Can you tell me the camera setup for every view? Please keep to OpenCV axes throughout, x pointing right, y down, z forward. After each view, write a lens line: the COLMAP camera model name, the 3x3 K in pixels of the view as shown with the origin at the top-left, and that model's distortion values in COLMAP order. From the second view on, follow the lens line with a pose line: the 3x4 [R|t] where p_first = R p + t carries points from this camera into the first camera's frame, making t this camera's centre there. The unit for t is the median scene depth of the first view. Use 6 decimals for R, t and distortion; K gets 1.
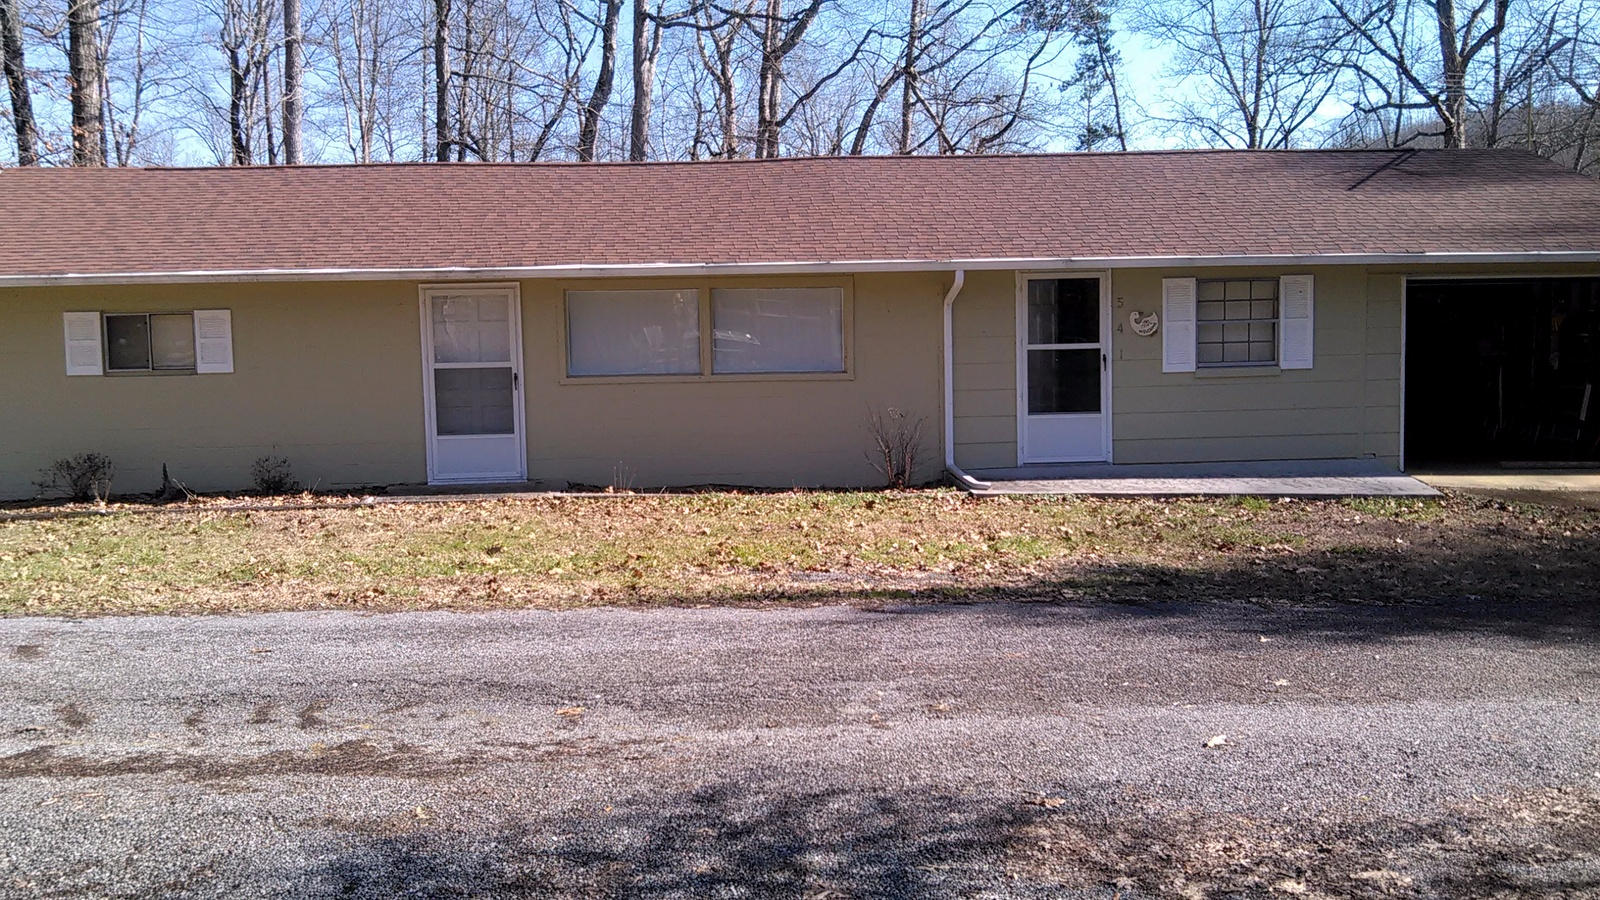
lens RADIAL K [[1490.6, 0, 789.4], [0, 1490.6, 450.4], [0, 0, 1]] dist [0.008604, 0.000000]
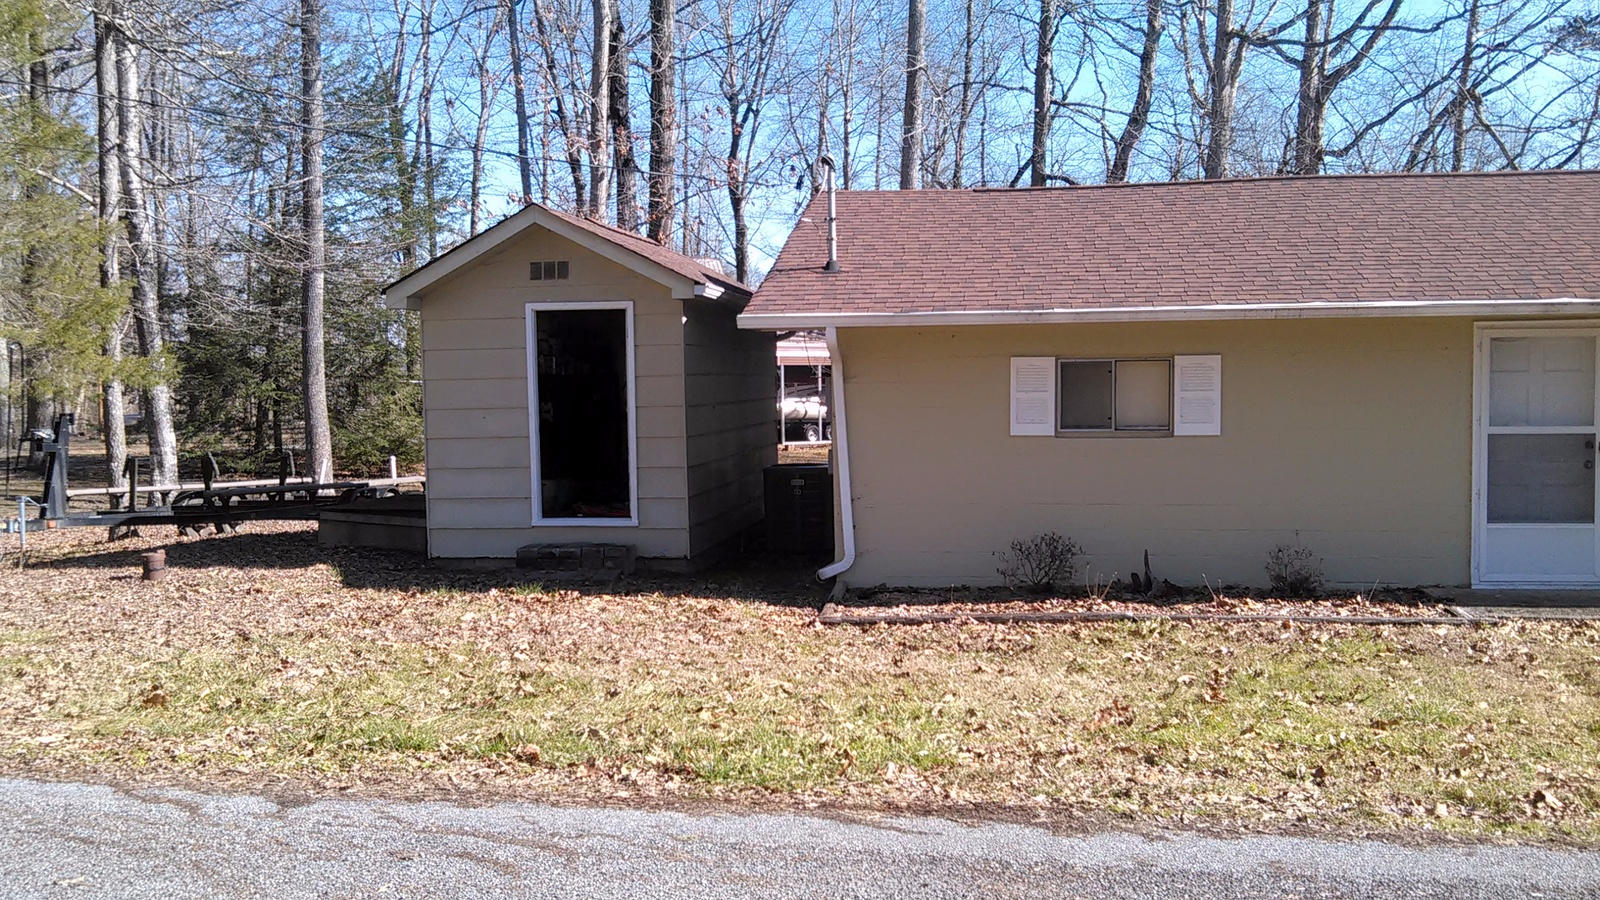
lens RADIAL K [[1490.6, 0, 789.7], [0, 1490.6, 440.2], [0, 0, 1]] dist [0.008604, 0.000000]
pose [[0.977210, 0.014999, -0.211746, -0.429552], [-0.023774, 0.998958, -0.038955, -0.013915], [0.210941, 0.043101, 0.976548, 0.192734]]
